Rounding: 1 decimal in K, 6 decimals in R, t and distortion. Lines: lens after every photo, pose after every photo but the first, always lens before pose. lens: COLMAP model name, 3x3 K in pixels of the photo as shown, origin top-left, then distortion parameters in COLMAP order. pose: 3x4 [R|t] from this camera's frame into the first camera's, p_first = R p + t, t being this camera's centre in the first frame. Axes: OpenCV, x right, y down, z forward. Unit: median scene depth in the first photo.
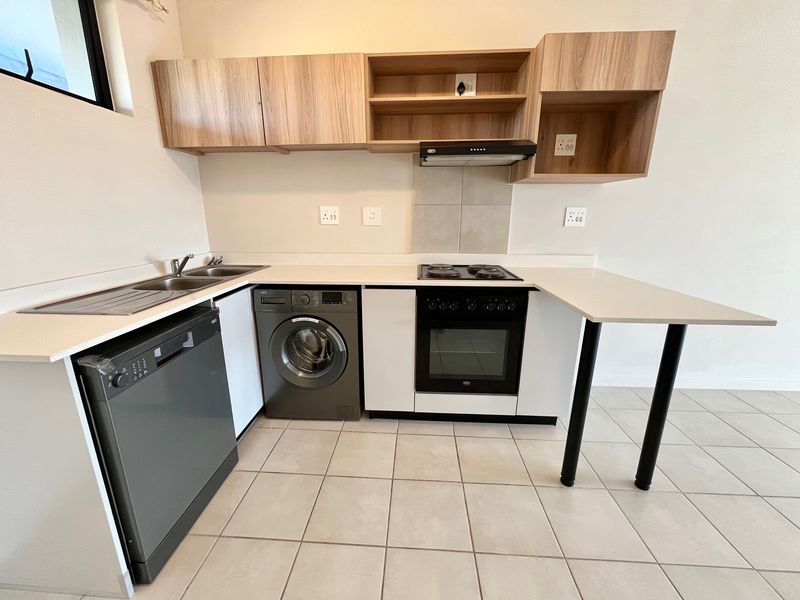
lens RADIAL K [[323.0, 0, 399.3], [0, 323.0, 297.6], [0, 0, 1]] dist [-0.001302, -0.000020]
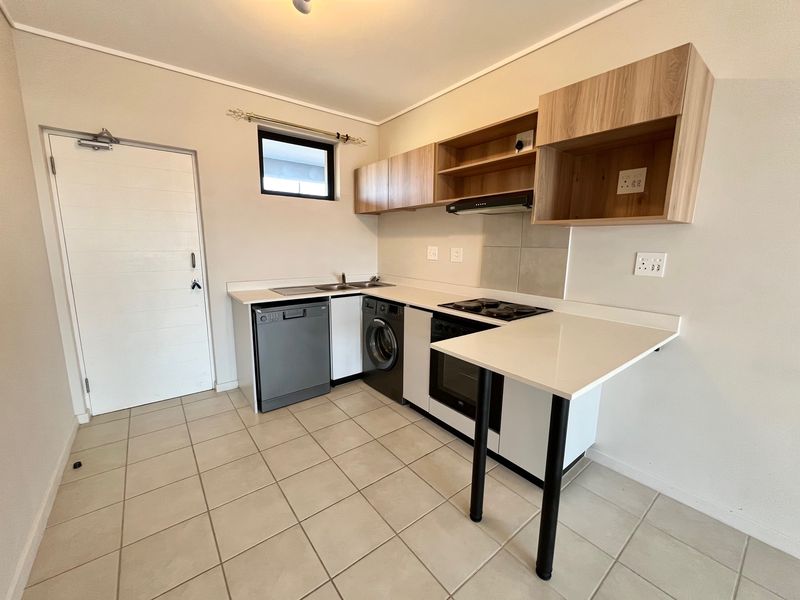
lens RADIAL K [[323.0, 0, 399.3], [0, 323.0, 297.6], [0, 0, 1]] dist [-0.001302, -0.000020]
pose [[0.666418, 0.130787, -0.734018, 0.816114], [-0.196418, 0.980514, -0.003621, -0.049027], [0.719241, 0.146587, 0.679121, 0.022465]]
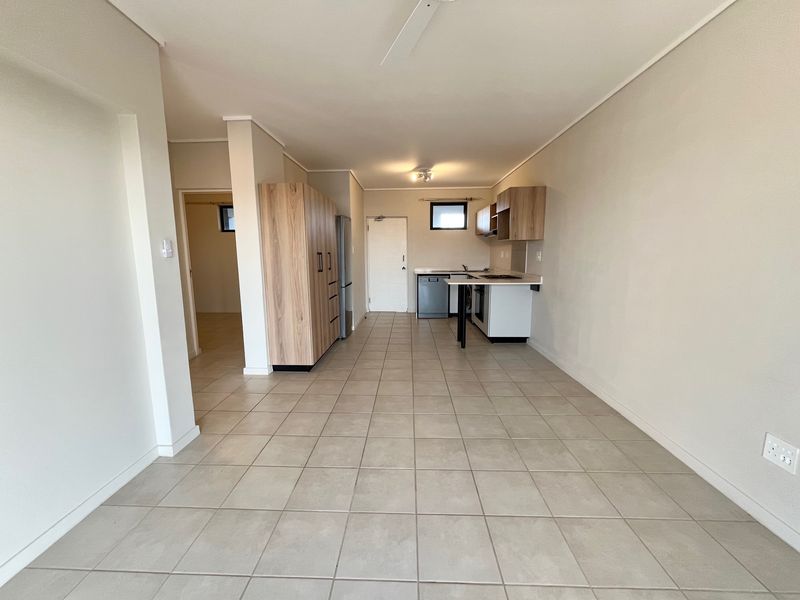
lens RADIAL K [[324.4, 0, 388.9], [0, 324.4, 296.8], [0, 0, 1]] dist [-0.008665, -0.000072]
pose [[0.031576, 0.138952, -0.989796, 2.842641], [-0.245321, 0.961075, 0.127094, -0.042246], [0.968928, 0.238804, 0.064435, 0.022946]]
